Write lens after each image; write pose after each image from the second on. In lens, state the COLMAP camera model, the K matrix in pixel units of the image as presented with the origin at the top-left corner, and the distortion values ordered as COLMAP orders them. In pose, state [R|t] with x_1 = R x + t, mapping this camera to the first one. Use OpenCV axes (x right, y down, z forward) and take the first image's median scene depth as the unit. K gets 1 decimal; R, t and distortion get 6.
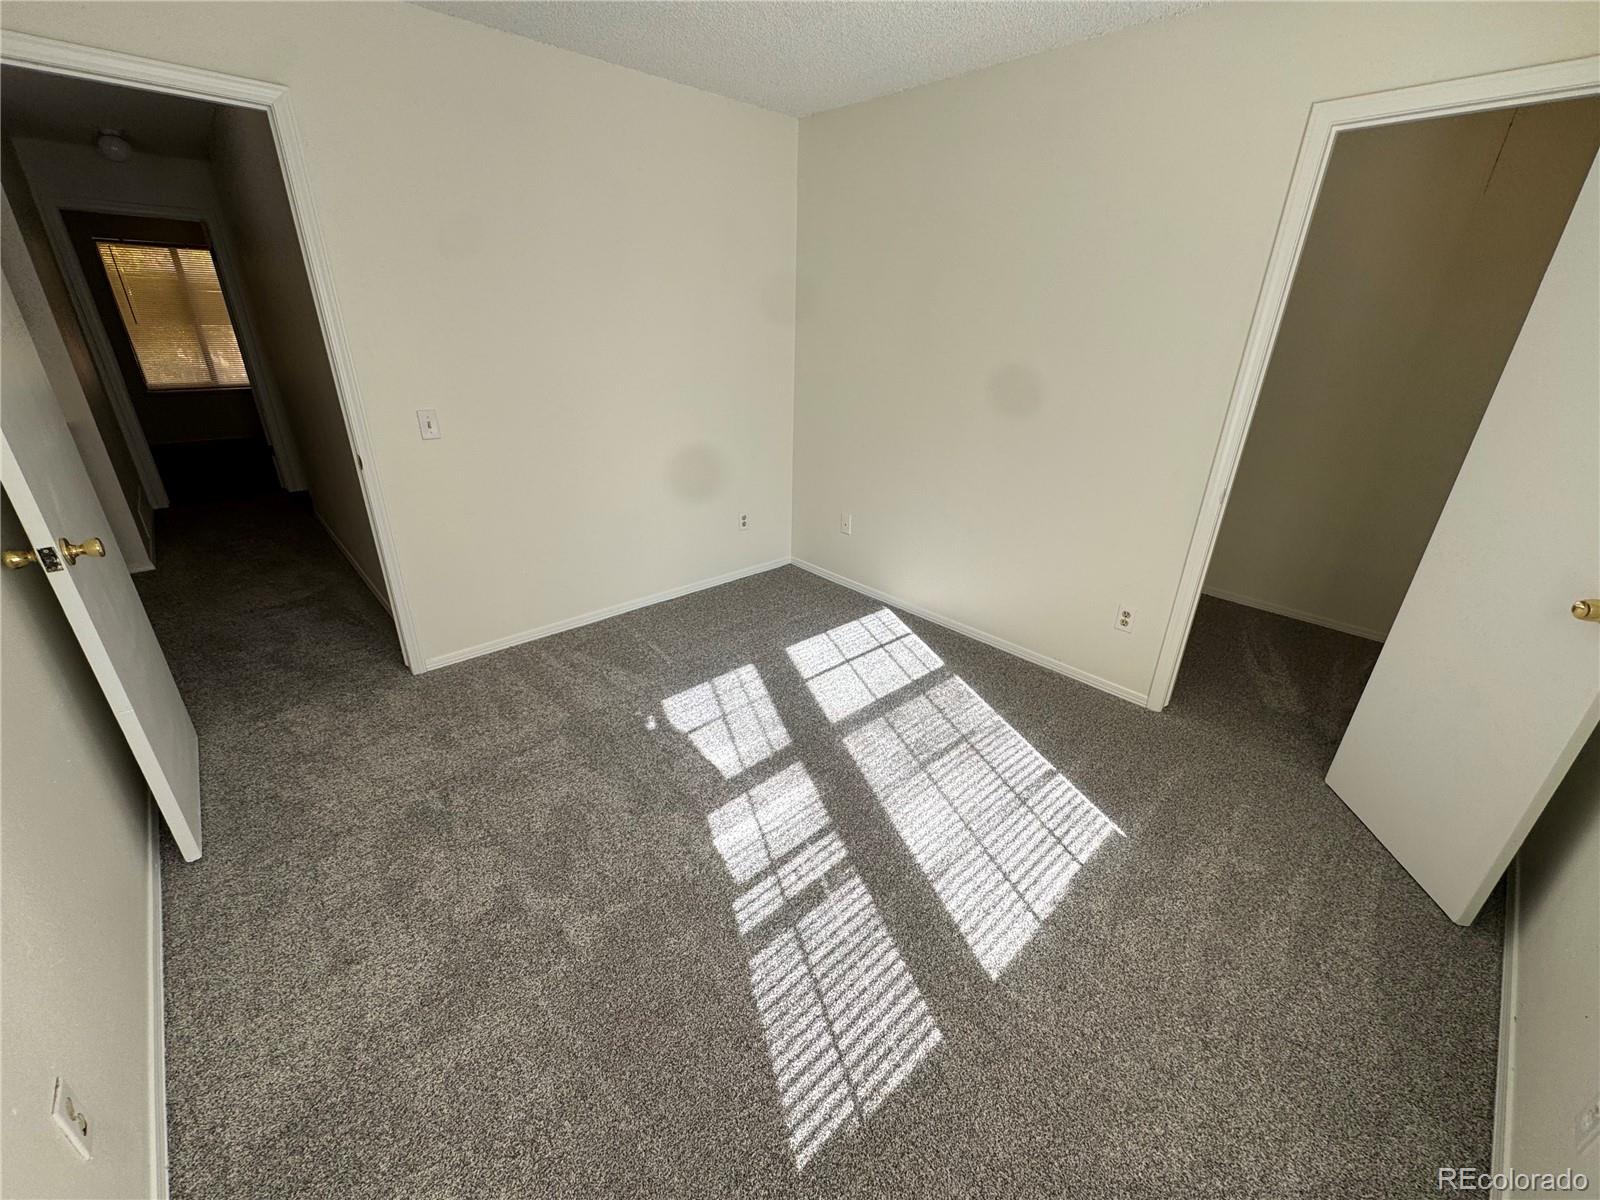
lens RADIAL K [[638.0, 0, 806.1], [0, 638.0, 602.8], [0, 0, 1]] dist [-0.003934, 0.000490]
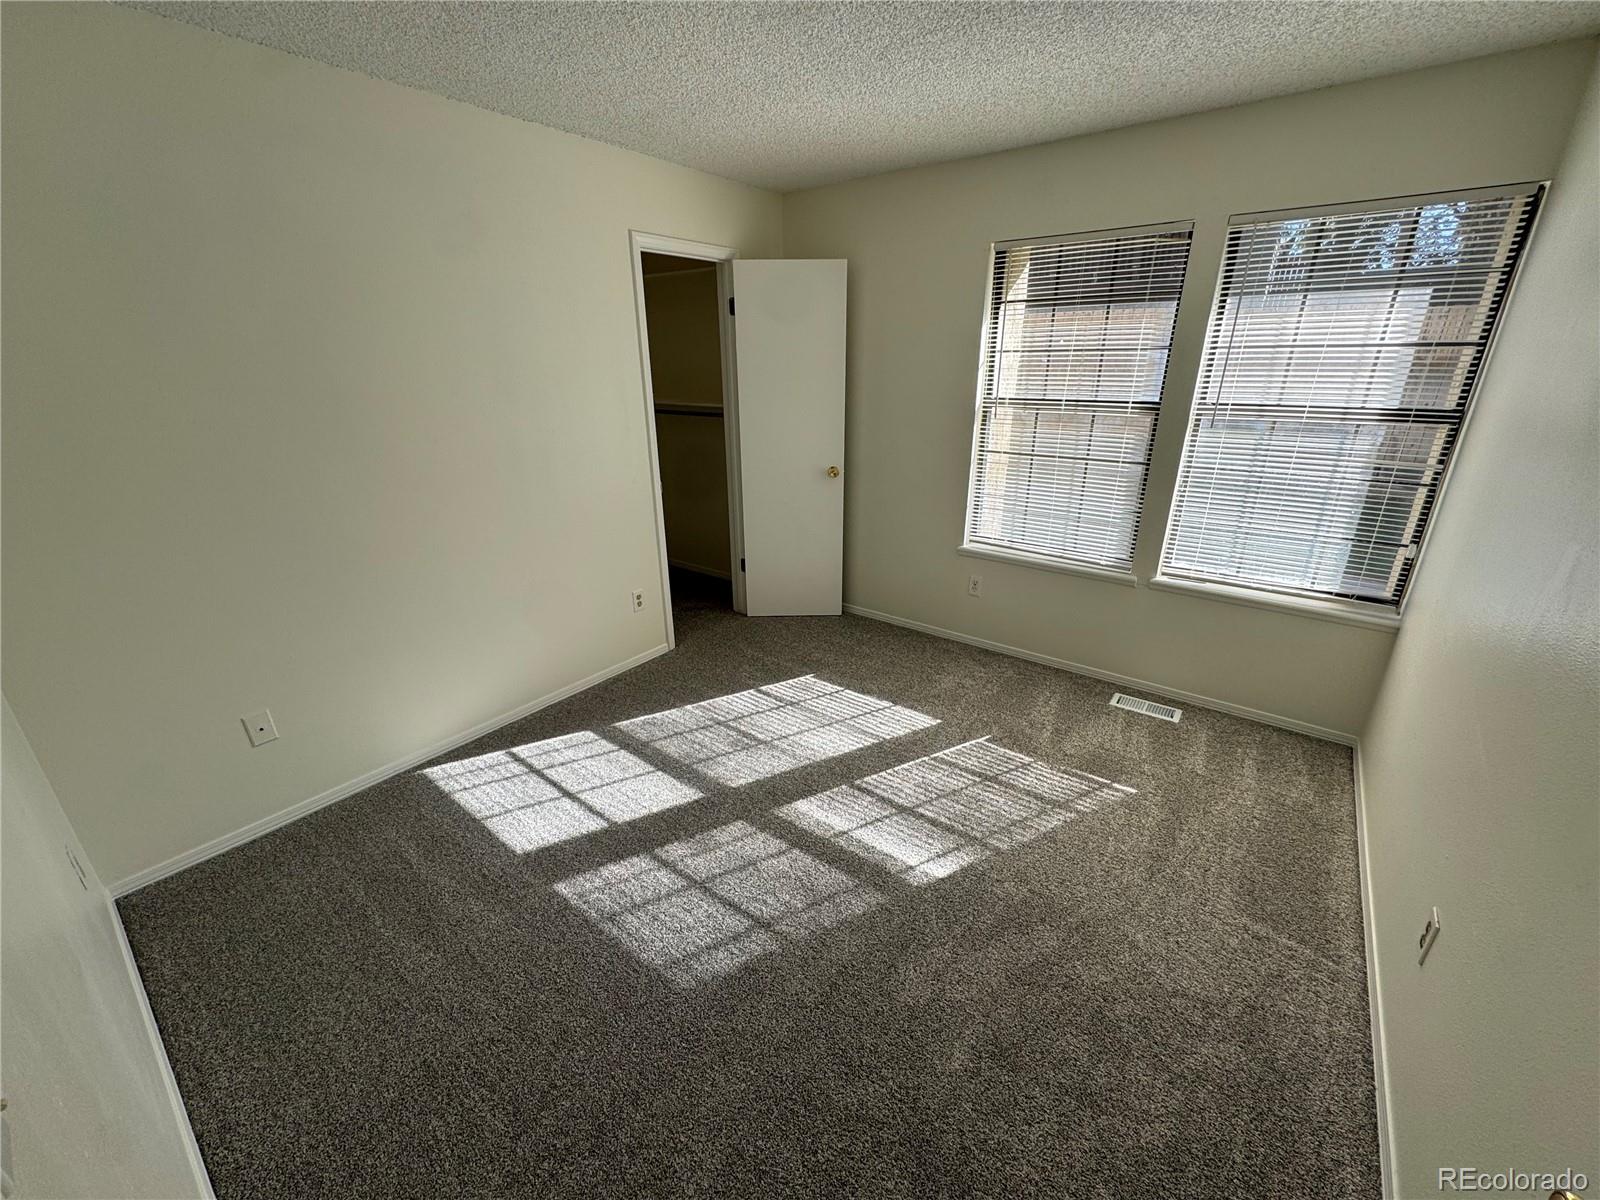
lens RADIAL K [[638.0, 0, 802.6], [0, 638.0, 601.5], [0, 0, 1]] dist [-0.003934, 0.000490]
pose [[-0.165274, -0.373350, 0.912849, -0.697722], [0.398164, 0.821539, 0.408093, -0.356404], [-0.902303, 0.430911, 0.012875, 0.687356]]
